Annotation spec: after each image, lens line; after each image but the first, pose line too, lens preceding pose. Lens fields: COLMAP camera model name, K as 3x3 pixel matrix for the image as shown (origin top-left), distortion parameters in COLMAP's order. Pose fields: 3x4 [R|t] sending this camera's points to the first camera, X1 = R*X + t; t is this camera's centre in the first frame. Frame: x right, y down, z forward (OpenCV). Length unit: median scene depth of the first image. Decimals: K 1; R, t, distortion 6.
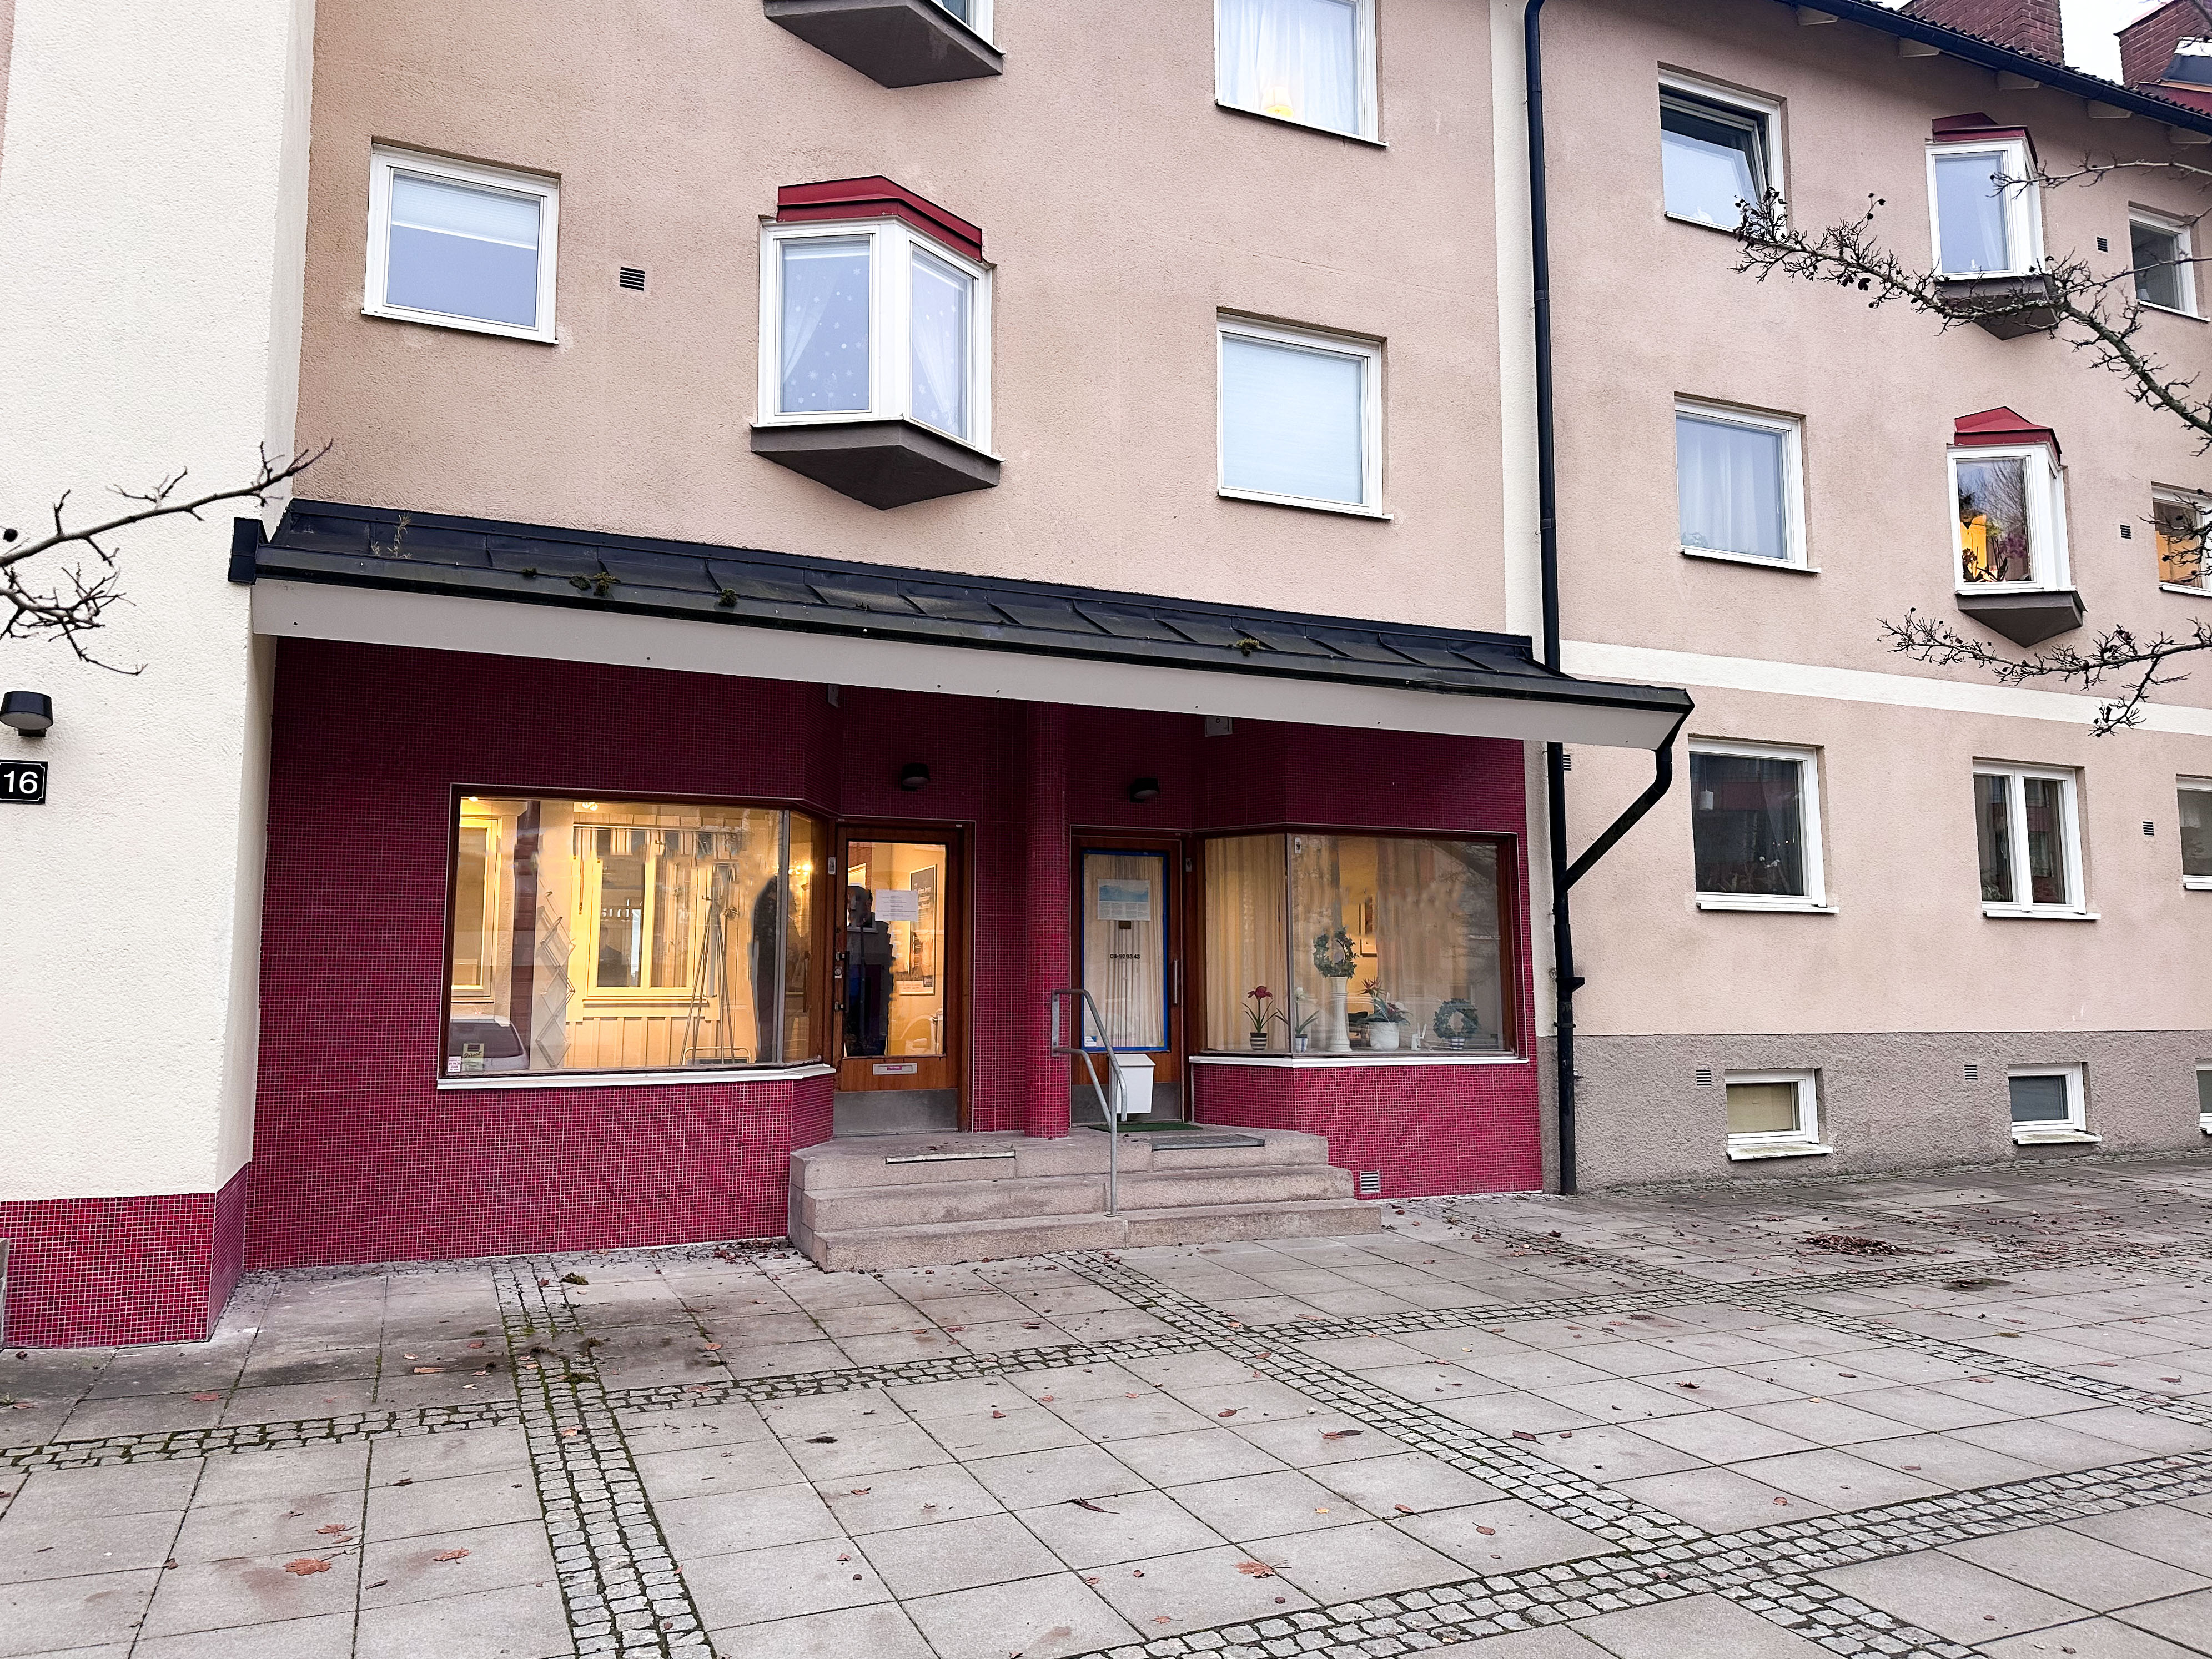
lens RADIAL K [[1537.5, 0, 1106.0], [0, 1537.5, 829.5], [0, 0, 1]] dist [0.043986, -0.035518]
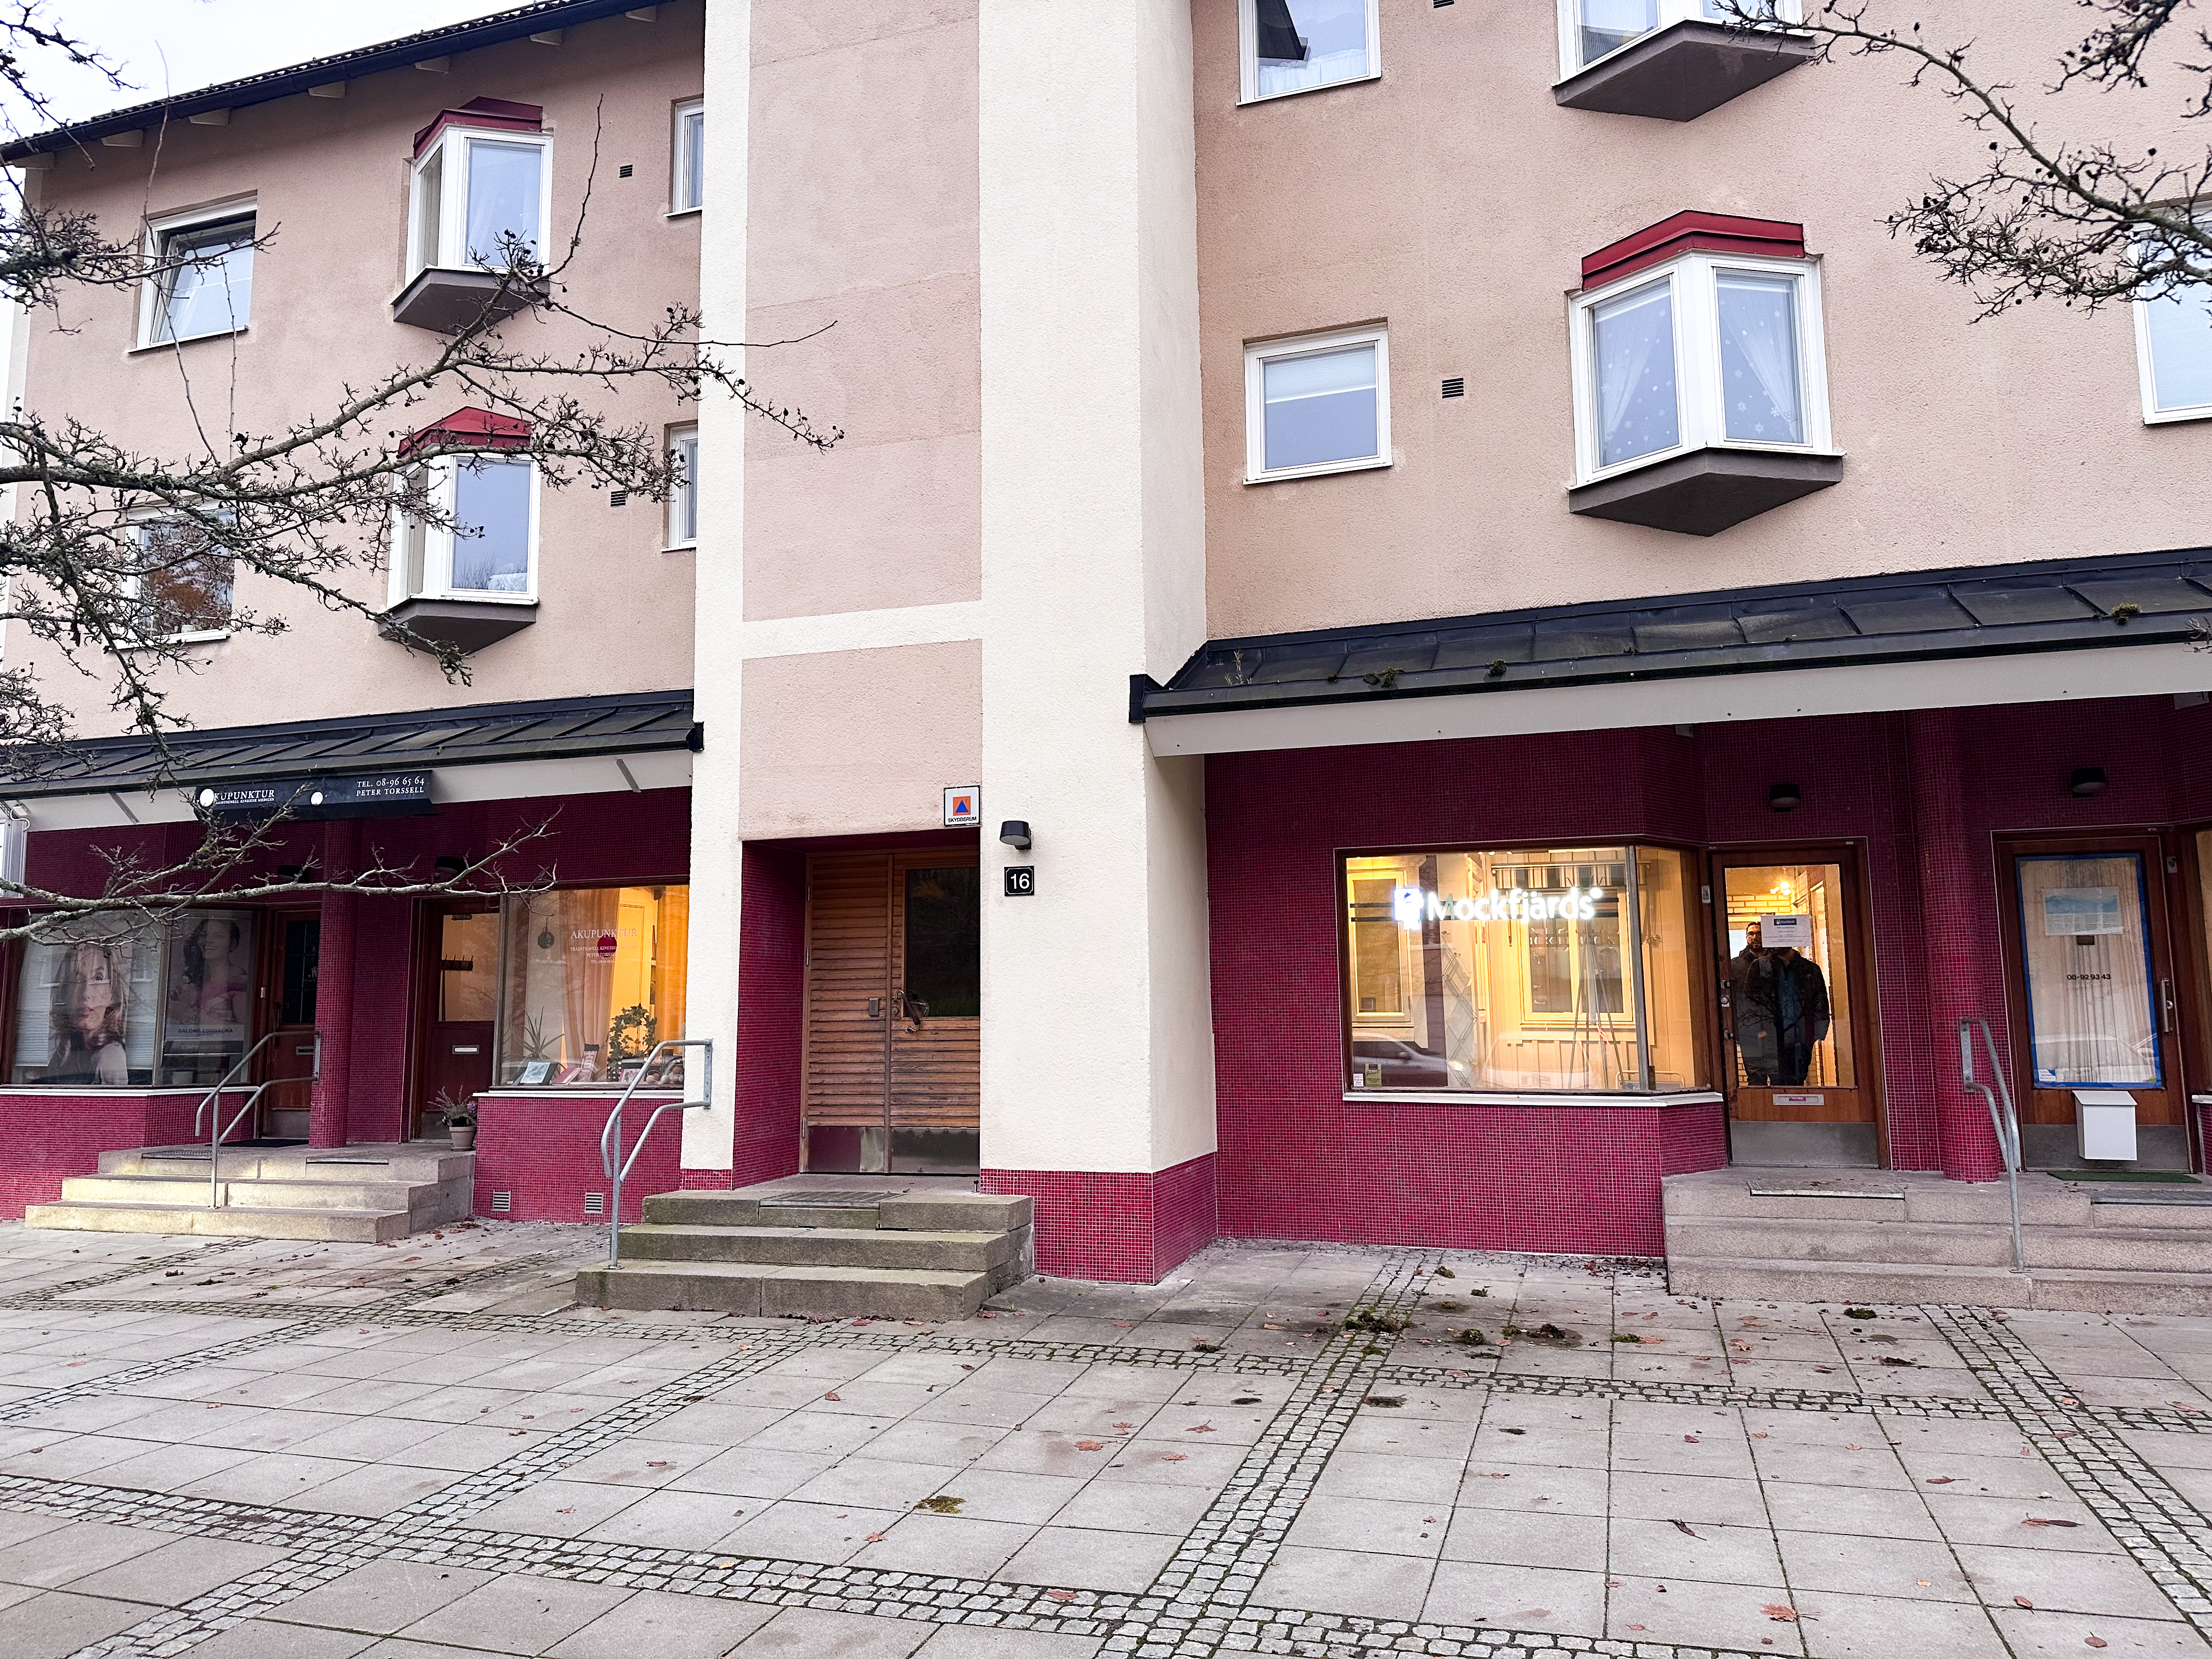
lens RADIAL K [[1543.5, 0, 1164.3], [0, 1543.5, 818.2], [0, 0, 1]] dist [0.034156, -0.023814]
pose [[0.762387, -0.092467, -0.640481, 0.232575], [0.077514, 0.995661, -0.051477, -0.001409], [0.642463, -0.010401, 0.766247, -0.000611]]
